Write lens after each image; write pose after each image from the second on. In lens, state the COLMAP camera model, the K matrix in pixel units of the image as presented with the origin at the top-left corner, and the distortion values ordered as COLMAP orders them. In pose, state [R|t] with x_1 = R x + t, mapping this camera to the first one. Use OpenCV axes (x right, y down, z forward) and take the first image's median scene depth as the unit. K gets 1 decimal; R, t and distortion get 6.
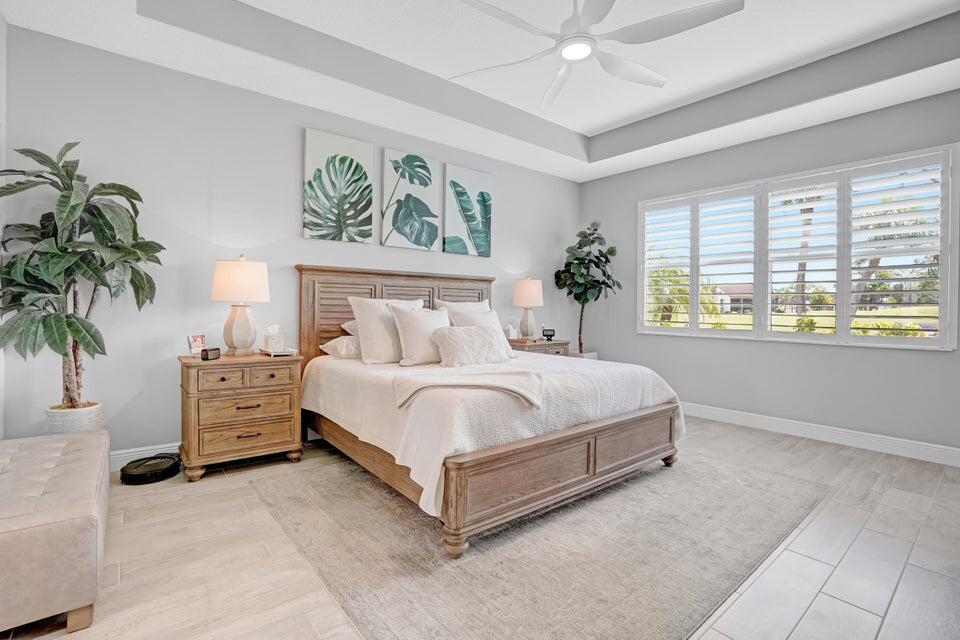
lens RADIAL K [[449.7, 0, 486.2], [0, 449.7, 301.5], [0, 0, 1]] dist [-0.048578, 0.000051]
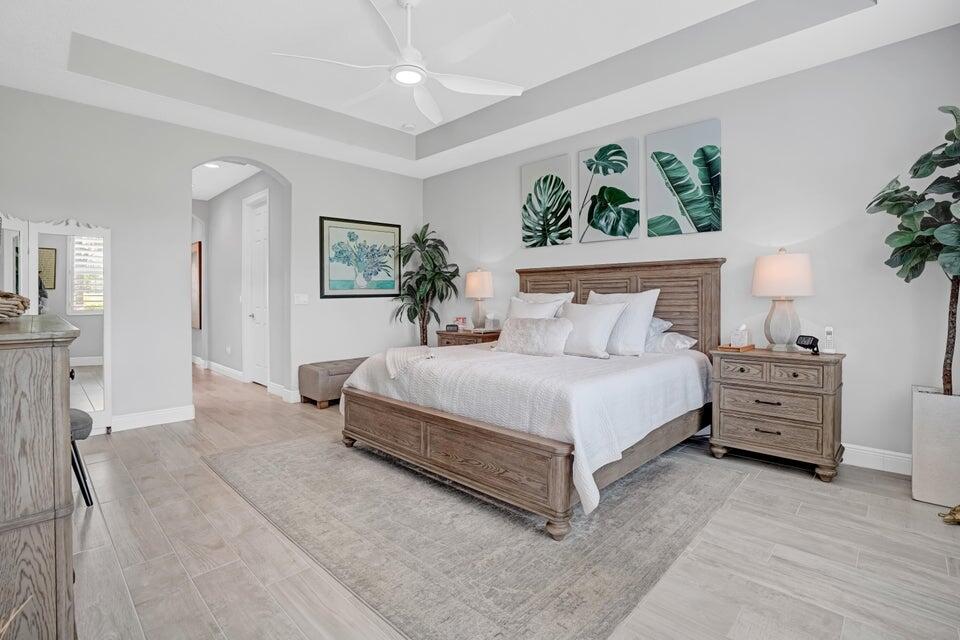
lens RADIAL K [[449.7, 0, 486.2], [0, 449.7, 301.5], [0, 0, 1]] dist [-0.048578, 0.000051]
pose [[0.118603, -0.000868, -0.992941, 0.804844], [0.015066, 0.999886, 0.000926, 0.012692], [0.992827, -0.015070, 0.118602, 0.628568]]
